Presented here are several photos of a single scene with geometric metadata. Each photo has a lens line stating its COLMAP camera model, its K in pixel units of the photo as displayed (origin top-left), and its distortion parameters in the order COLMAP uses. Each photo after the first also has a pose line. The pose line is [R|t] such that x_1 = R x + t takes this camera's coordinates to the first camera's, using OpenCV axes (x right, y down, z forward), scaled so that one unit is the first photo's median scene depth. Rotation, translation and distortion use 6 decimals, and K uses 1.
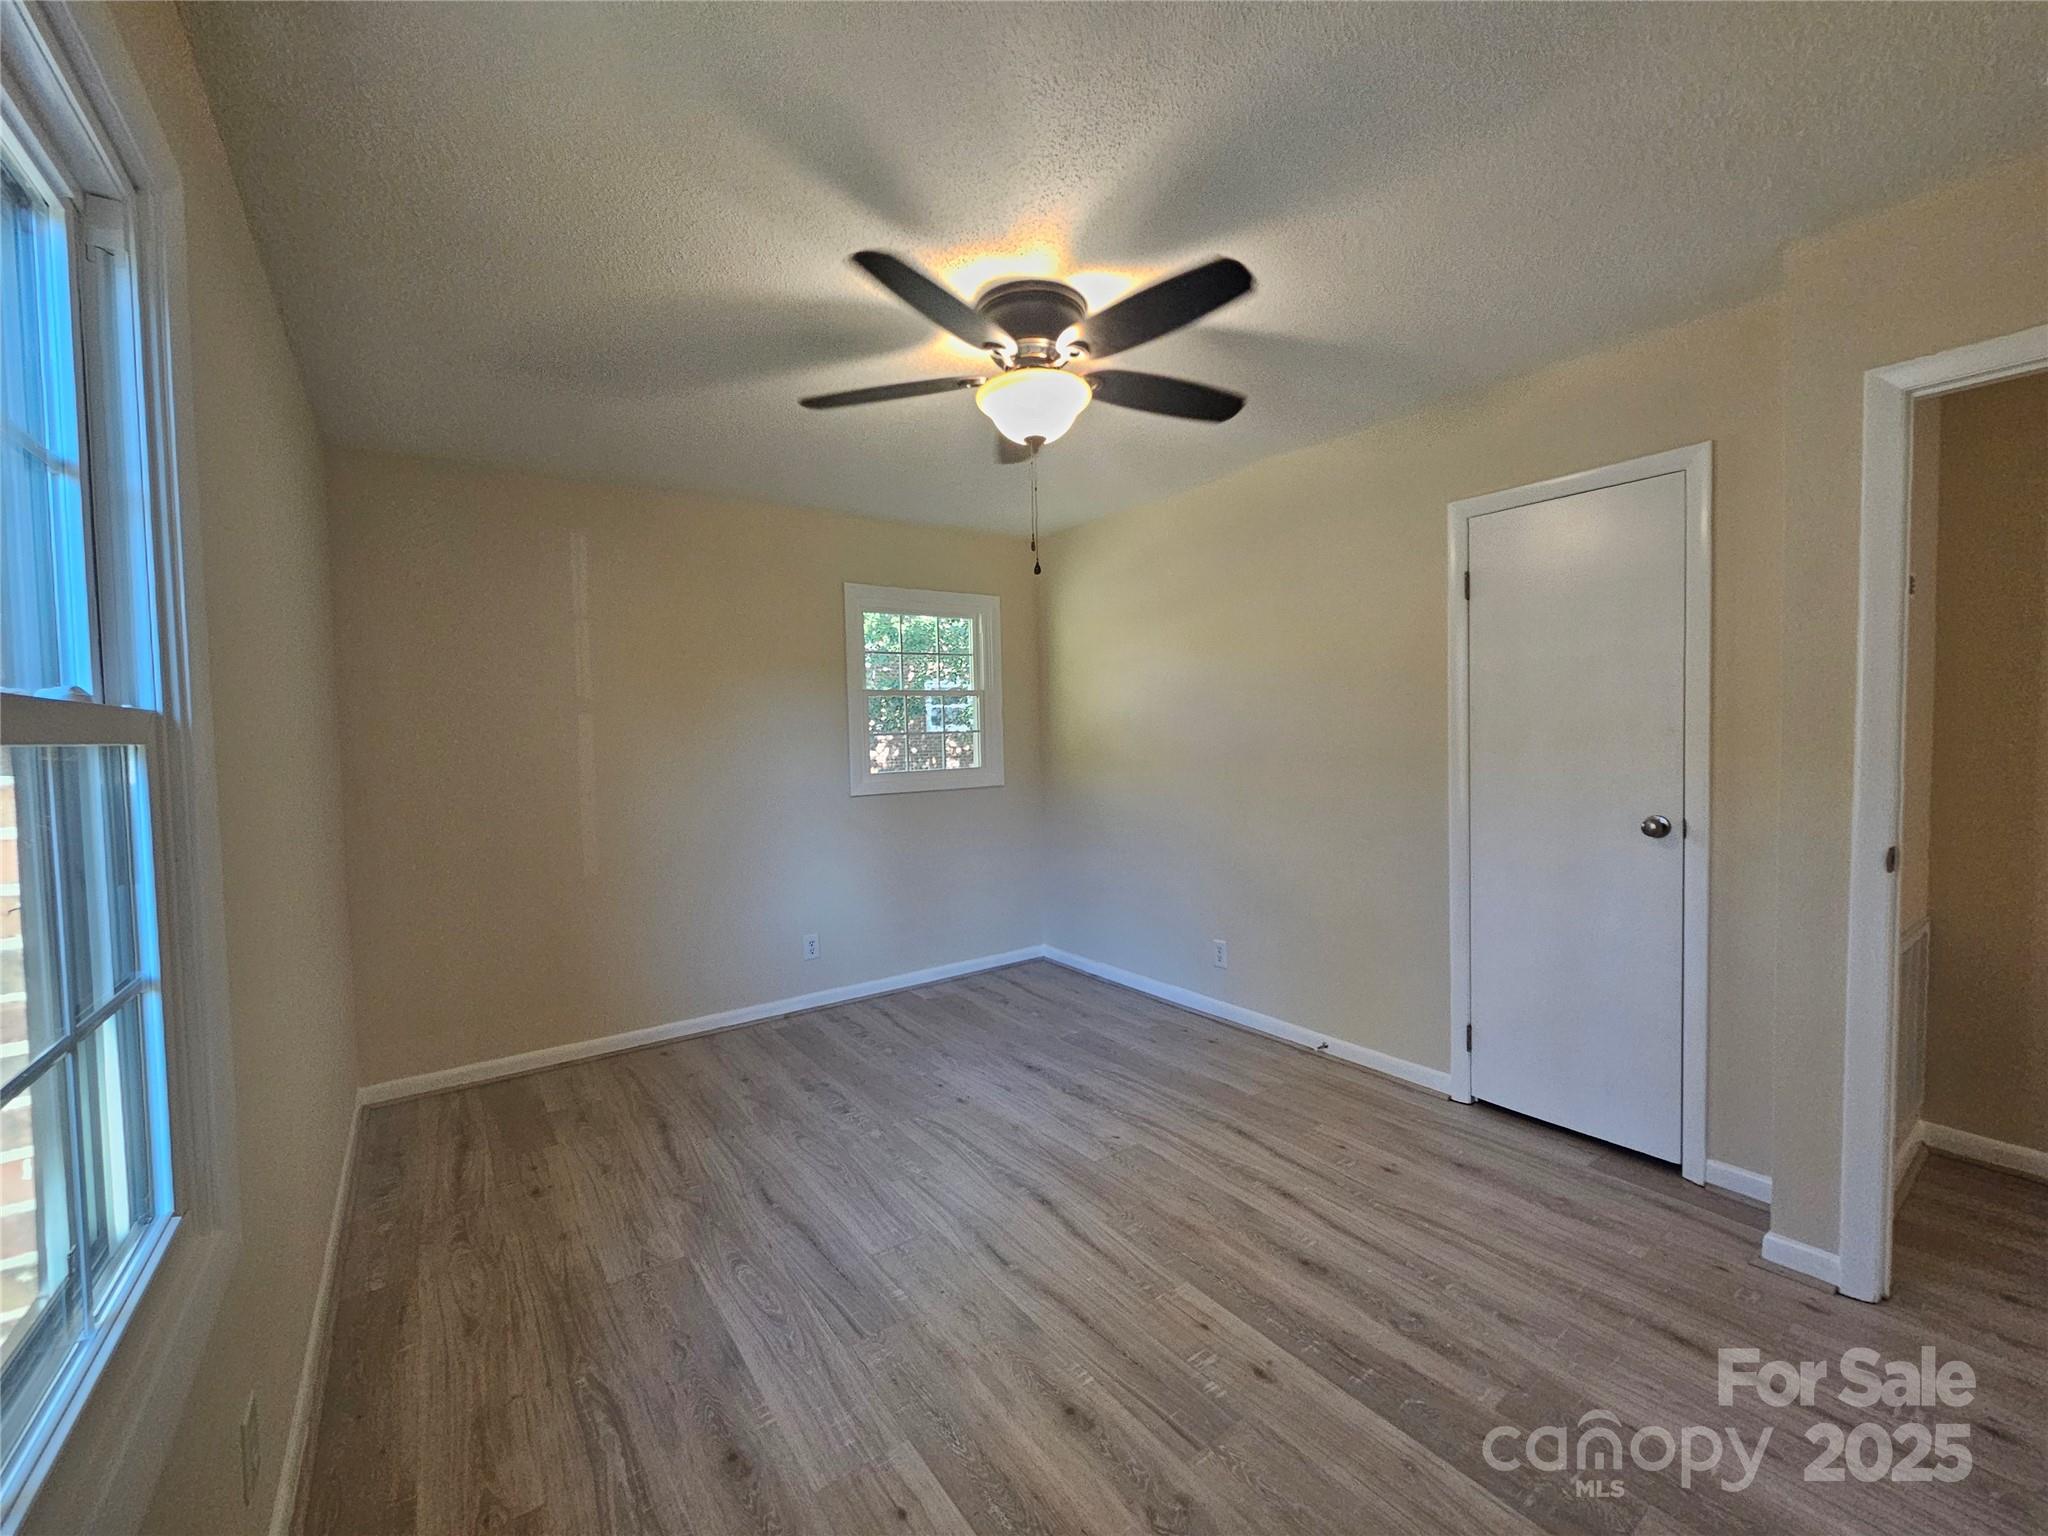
lens RADIAL K [[824.2, 0, 1018.4], [0, 824.2, 773.6], [0, 0, 1]] dist [0.000180, 0.000344]
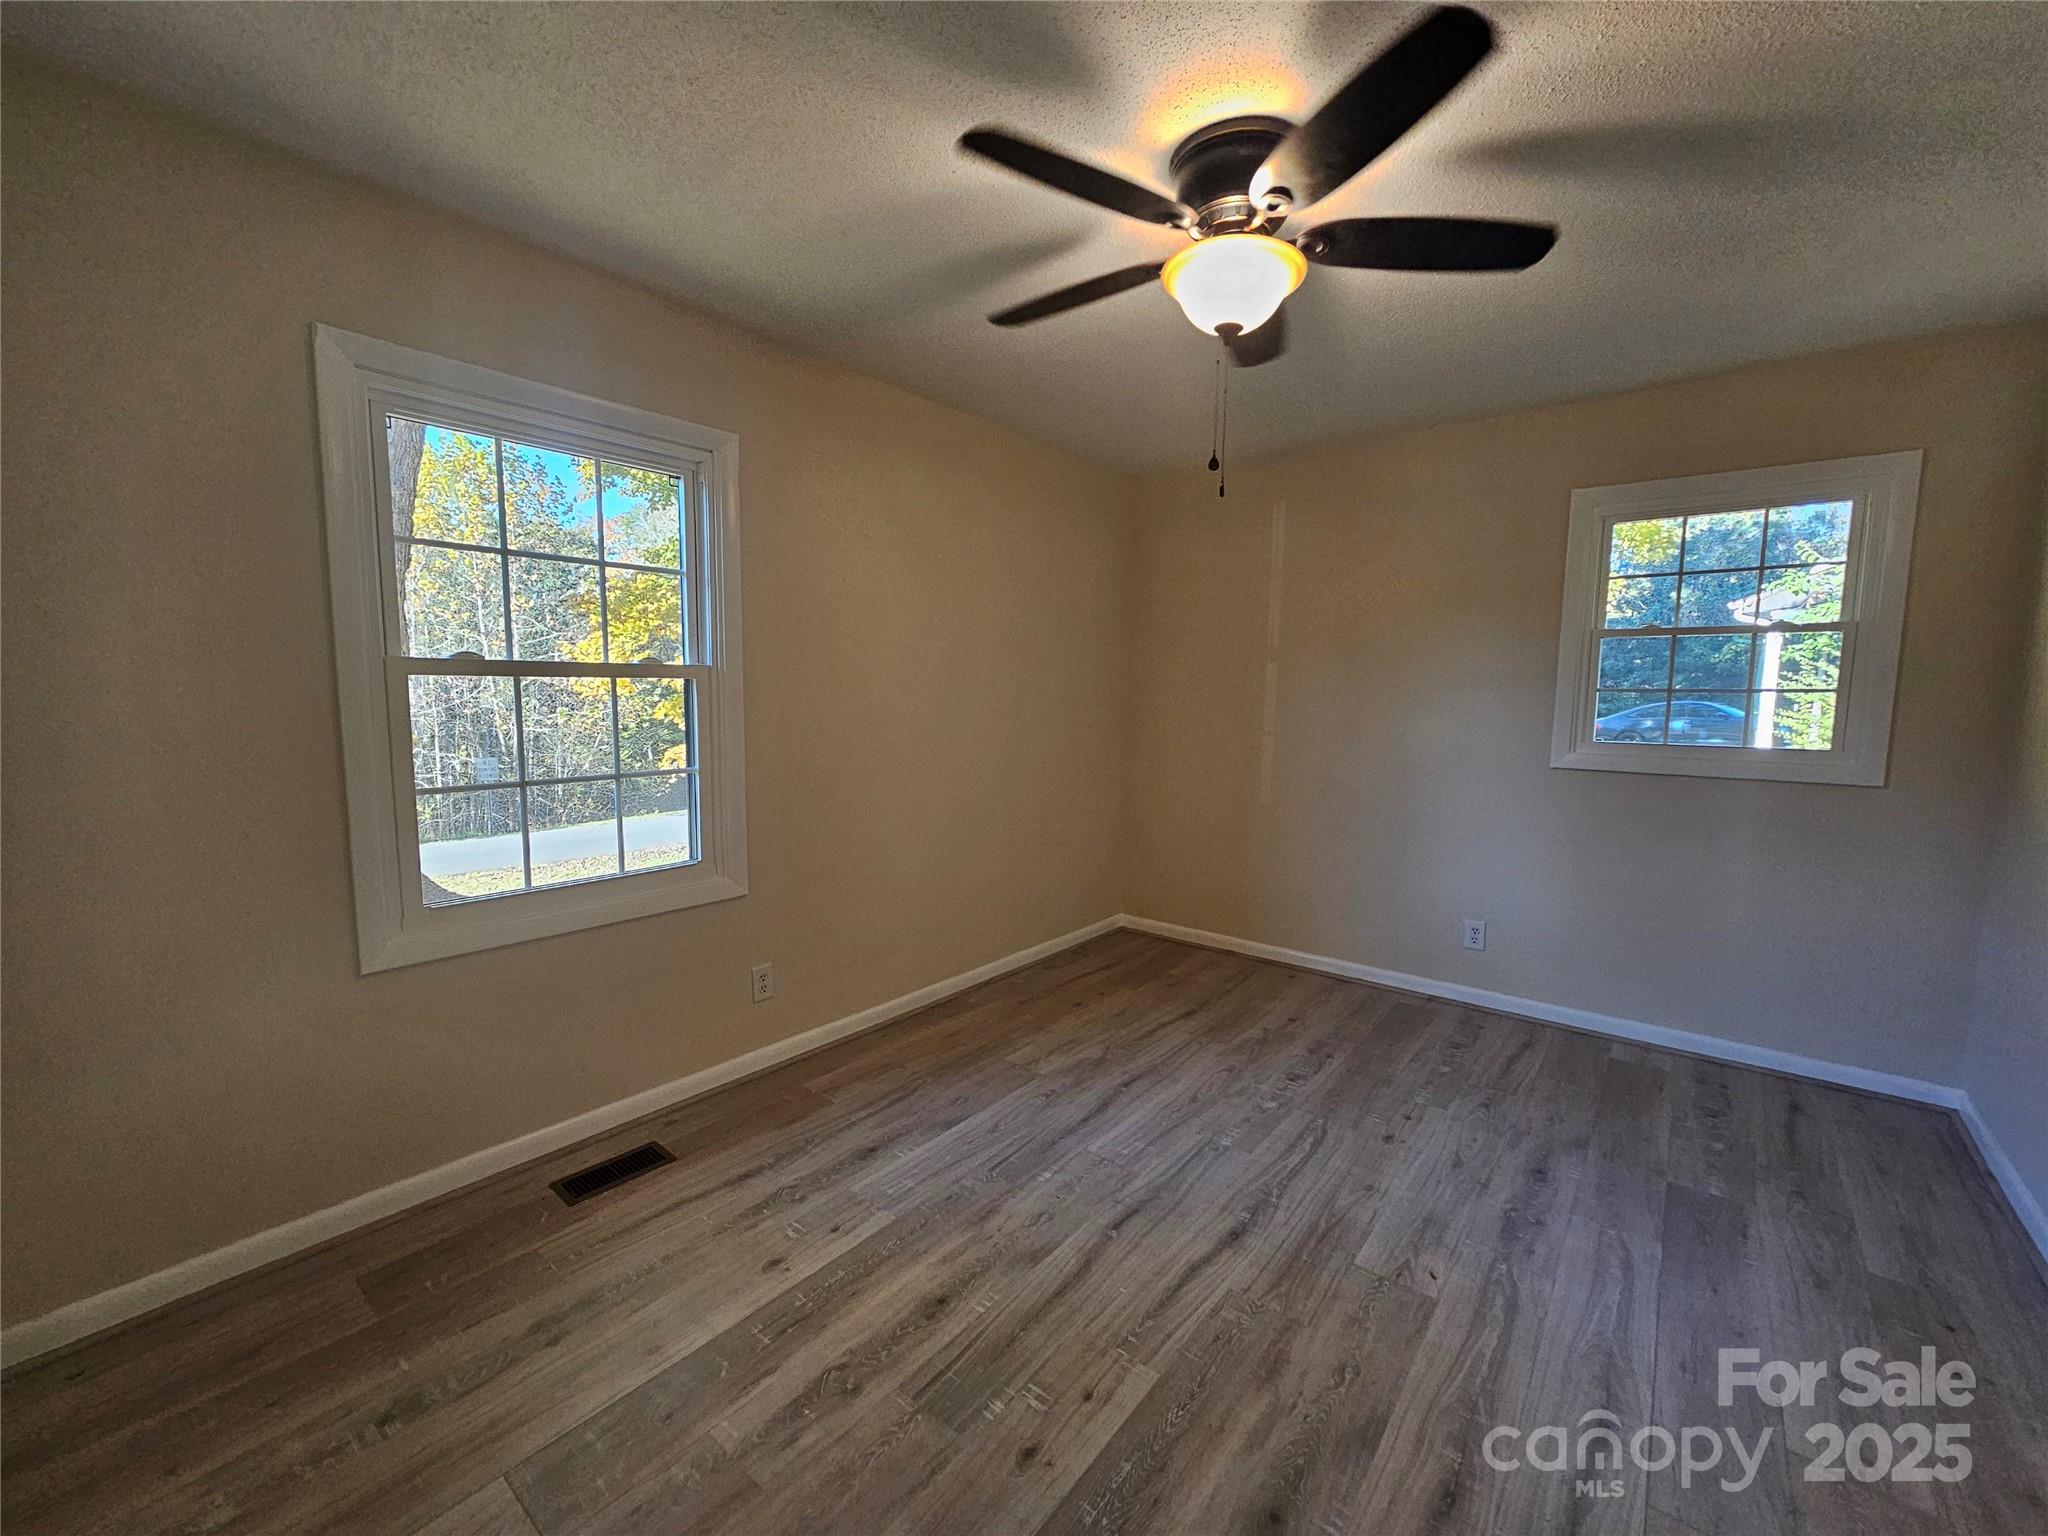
lens RADIAL K [[832.8, 0, 1030.2], [0, 832.8, 772.2], [0, 0, 1]] dist [-0.001188, 0.000581]
pose [[0.282462, 0.126203, -0.950941, 0.583249], [-0.067276, 0.991474, 0.111599, -0.030692], [0.956917, 0.032453, 0.288544, 0.423901]]
